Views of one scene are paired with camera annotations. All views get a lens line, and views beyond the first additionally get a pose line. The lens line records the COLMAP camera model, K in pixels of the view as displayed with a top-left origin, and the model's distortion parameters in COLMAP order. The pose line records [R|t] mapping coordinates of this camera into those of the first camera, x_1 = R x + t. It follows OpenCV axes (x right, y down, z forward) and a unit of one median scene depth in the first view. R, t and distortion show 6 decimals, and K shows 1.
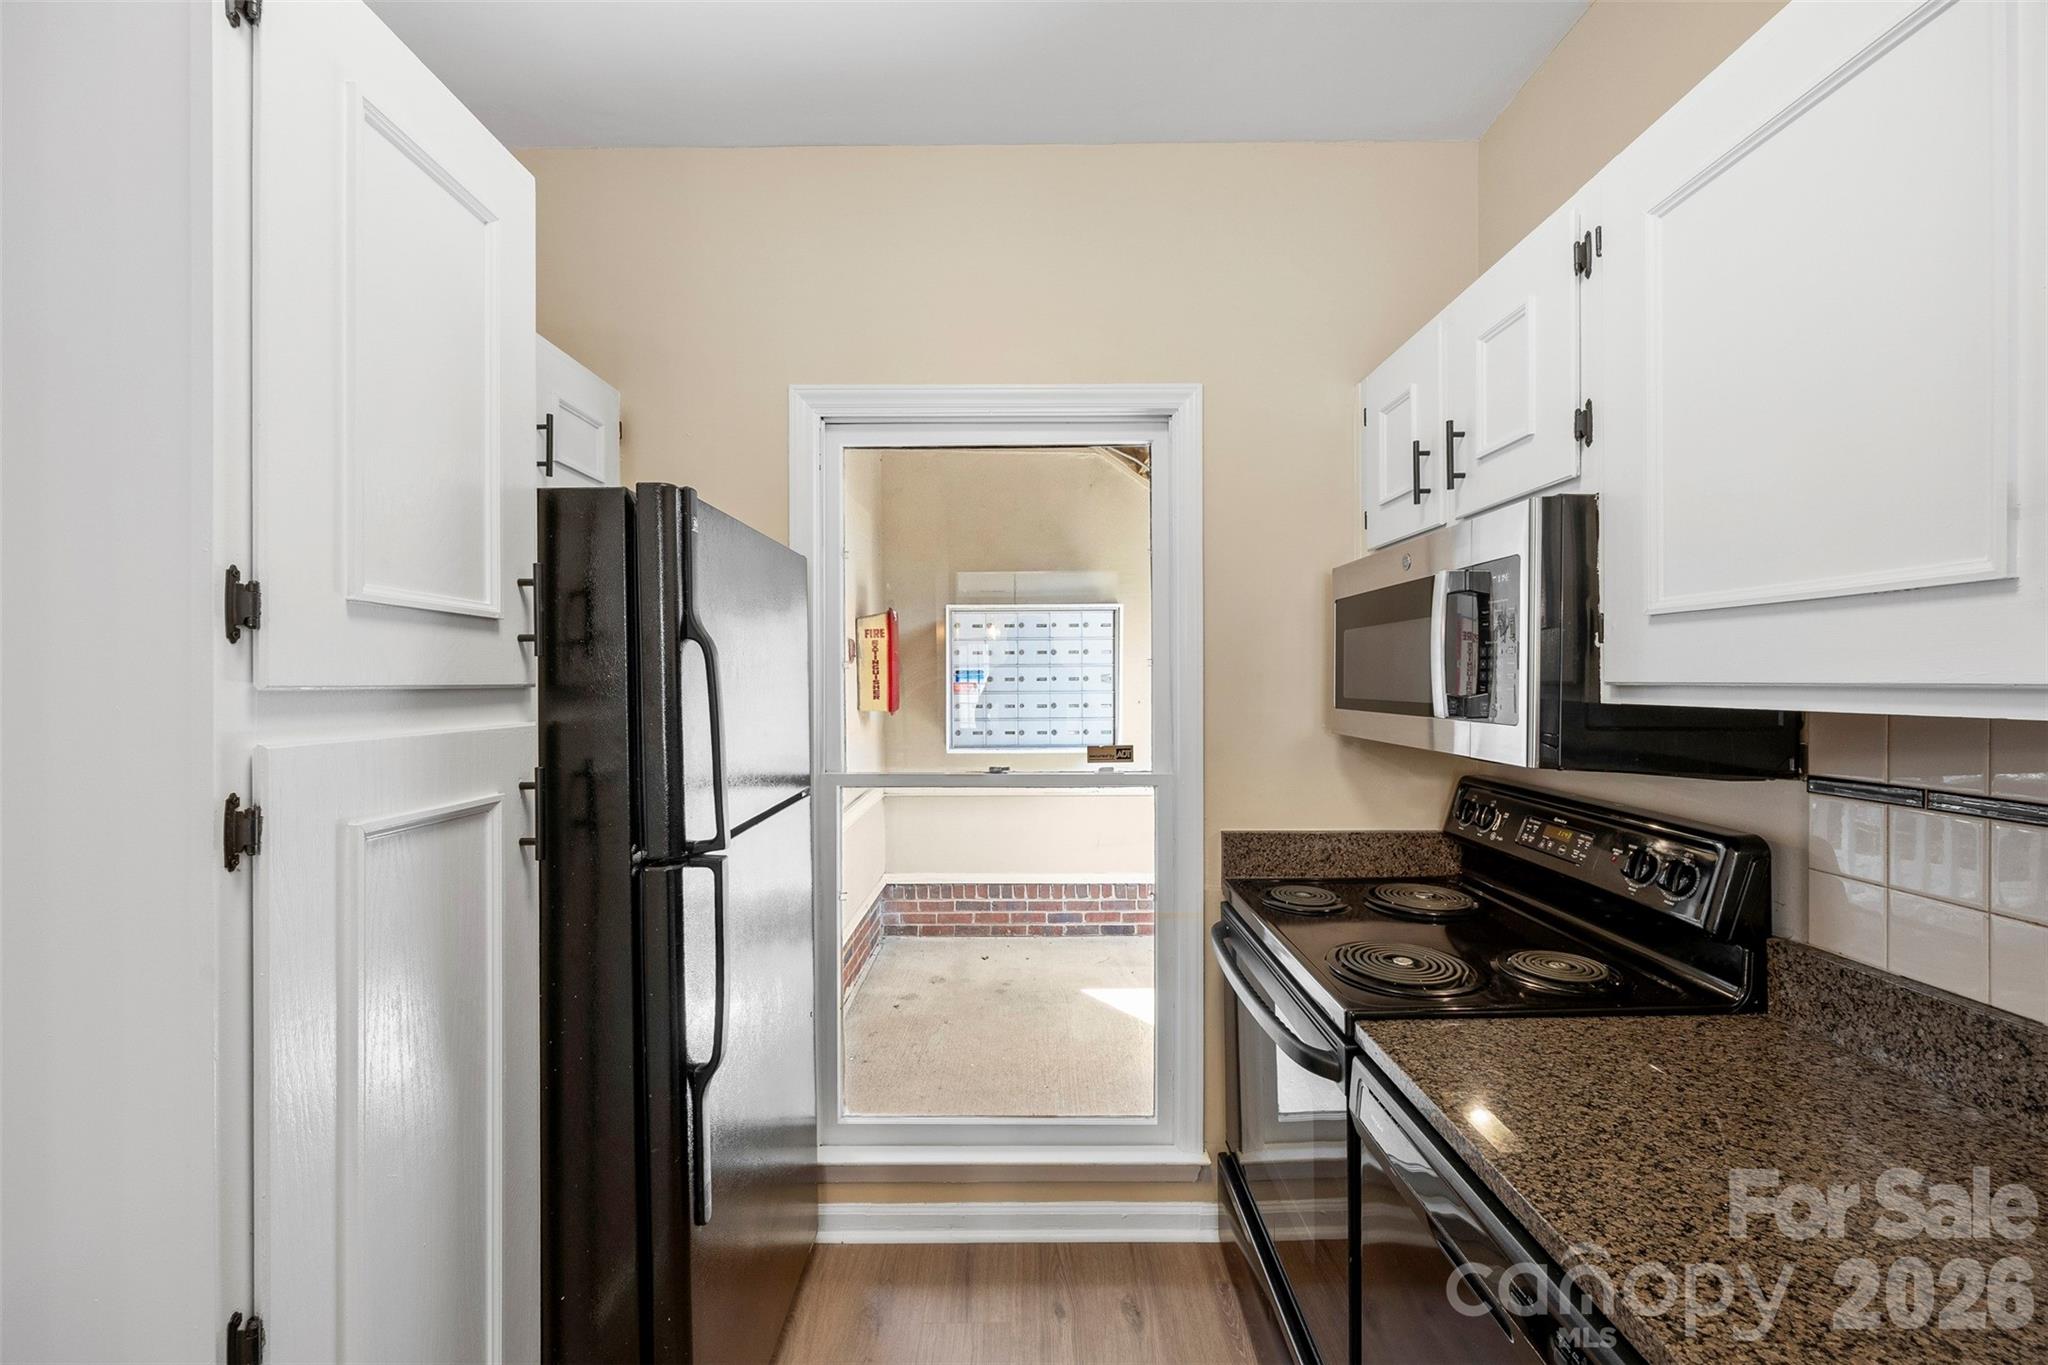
lens RADIAL K [[800.6, 0, 1029.0], [0, 800.6, 679.8], [0, 0, 1]] dist [-0.001220, 0.000137]
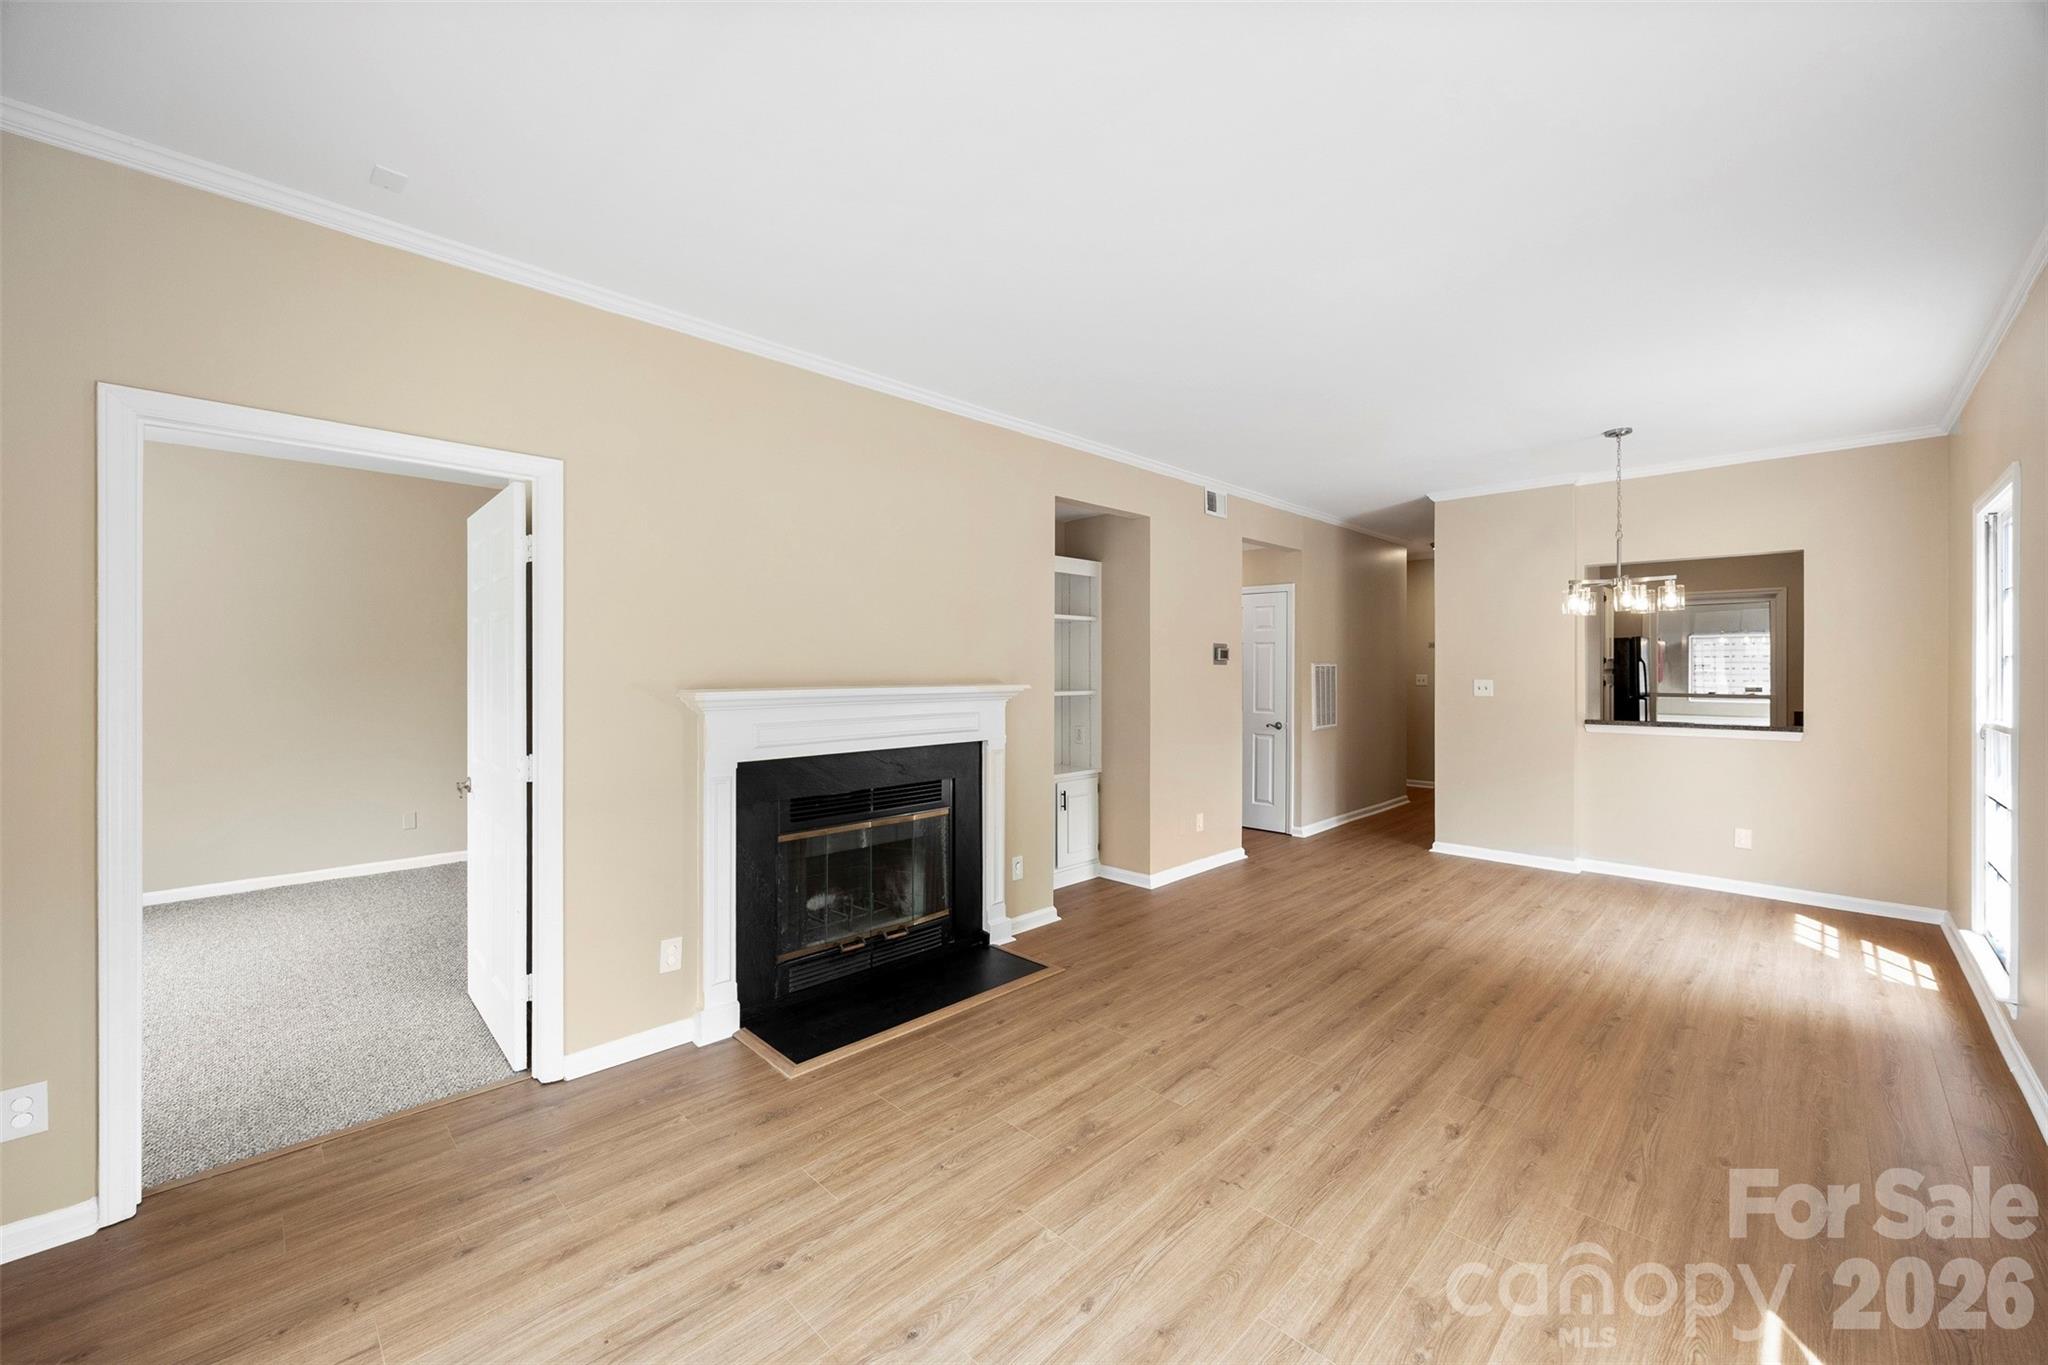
lens RADIAL K [[760.1, 0, 1052.8], [0, 760.1, 705.7], [0, 0, 1]] dist [-0.000781, -0.000033]
pose [[0.714319, 0.038871, -0.698740, 0.277422], [-0.004785, 0.998704, 0.050666, 0.009811], [0.699804, -0.032848, 0.713579, -4.134757]]
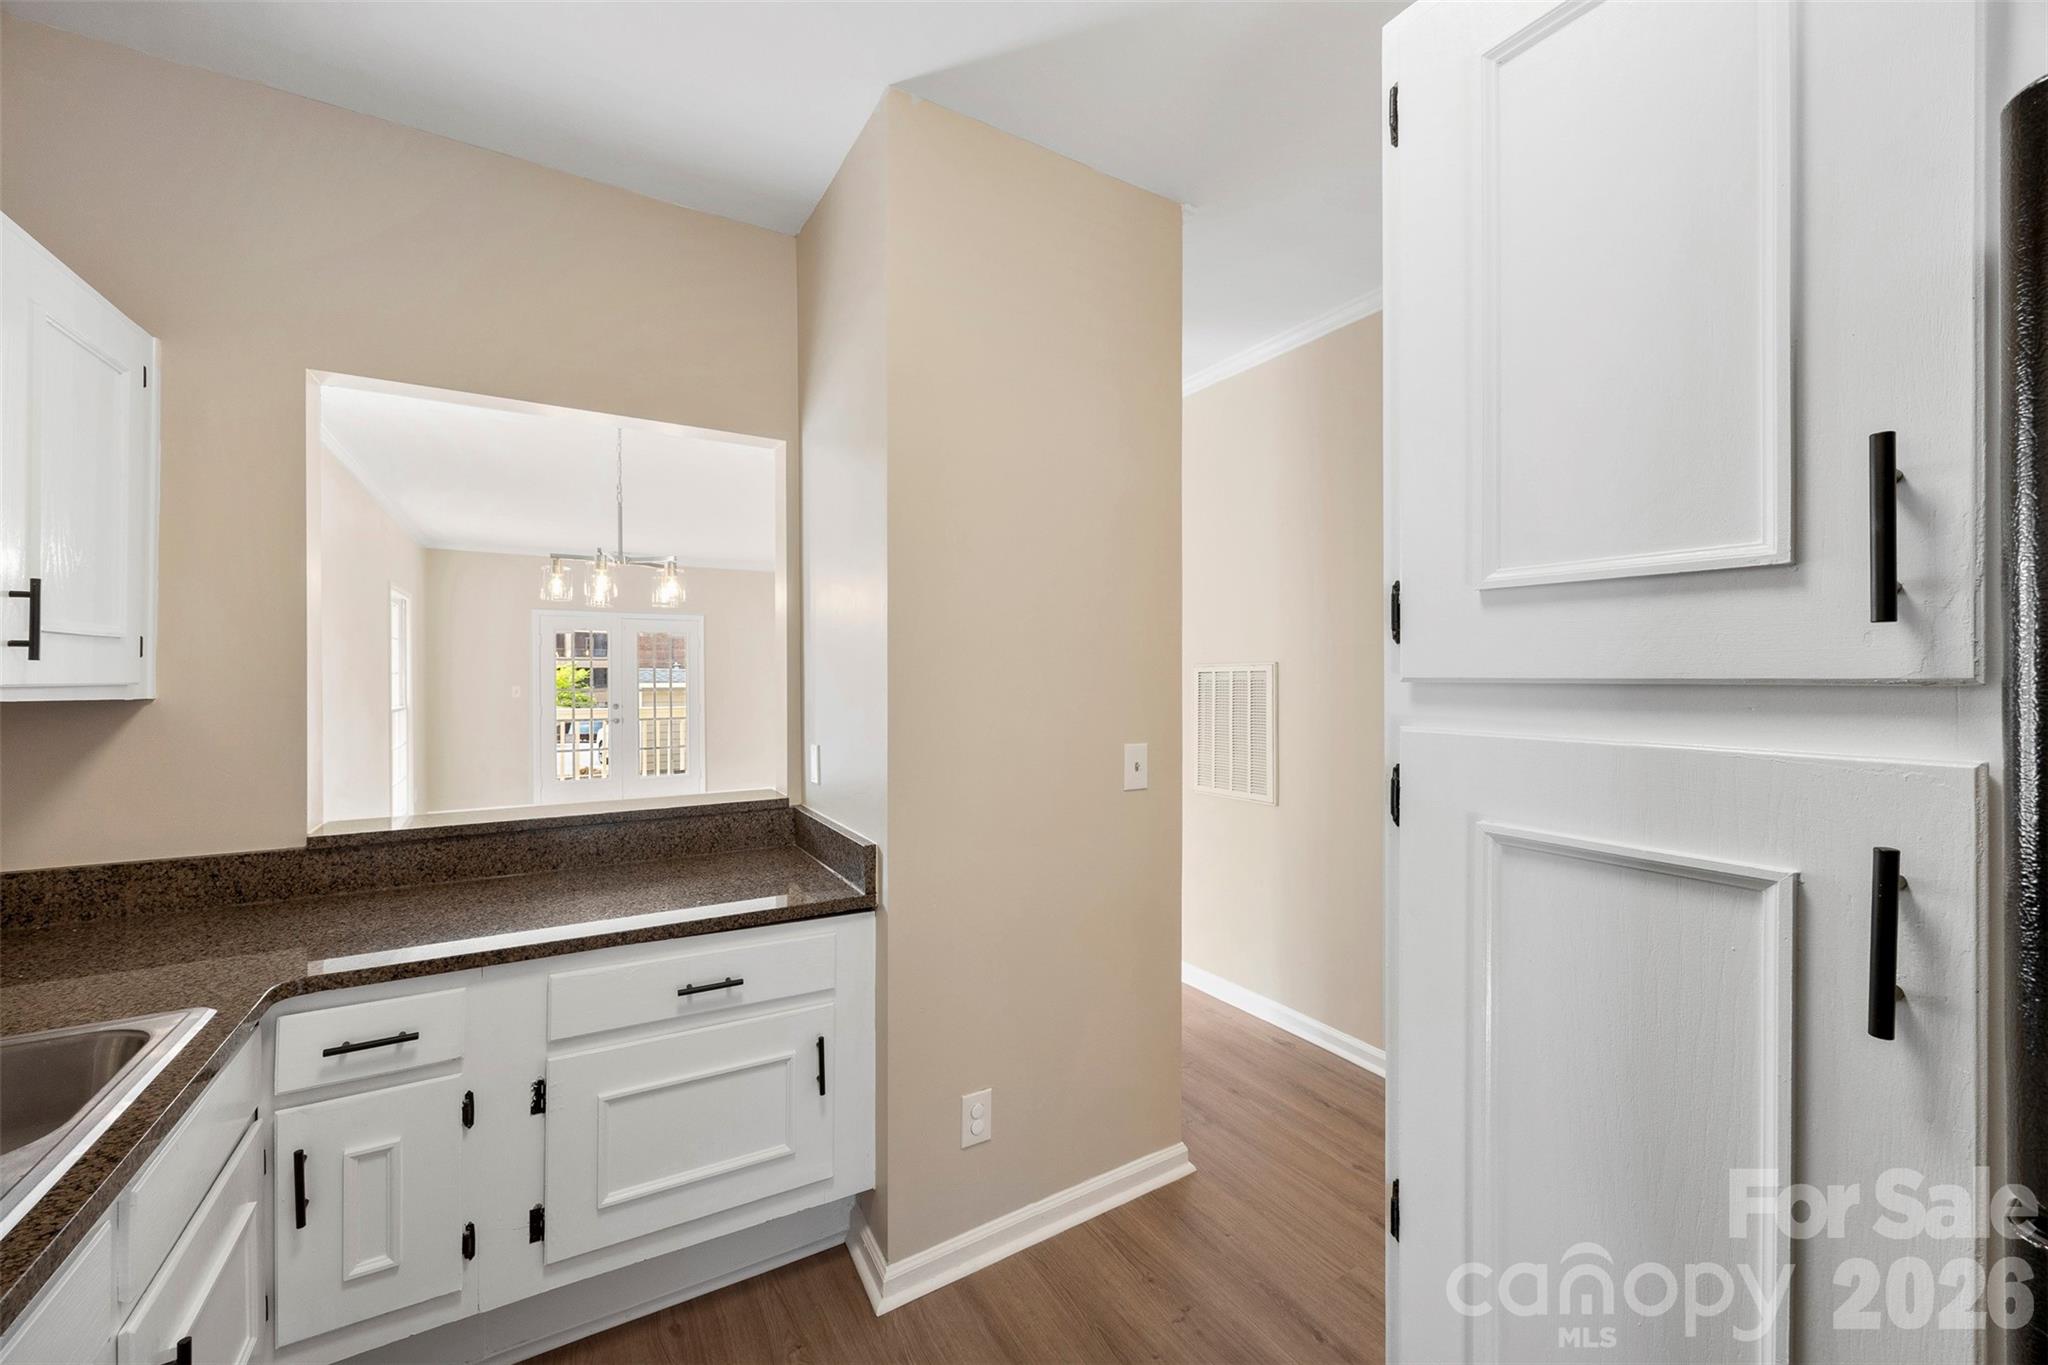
lens RADIAL K [[787.8, 0, 1023.6], [0, 787.8, 673.6], [0, 0, 1]] dist [-0.002336, -0.000147]
pose [[-0.856434, 0.003955, -0.516241, 0.056230], [0.004936, 0.999988, -0.000528, -0.000293], [0.516233, -0.003000, -0.856443, 0.711658]]
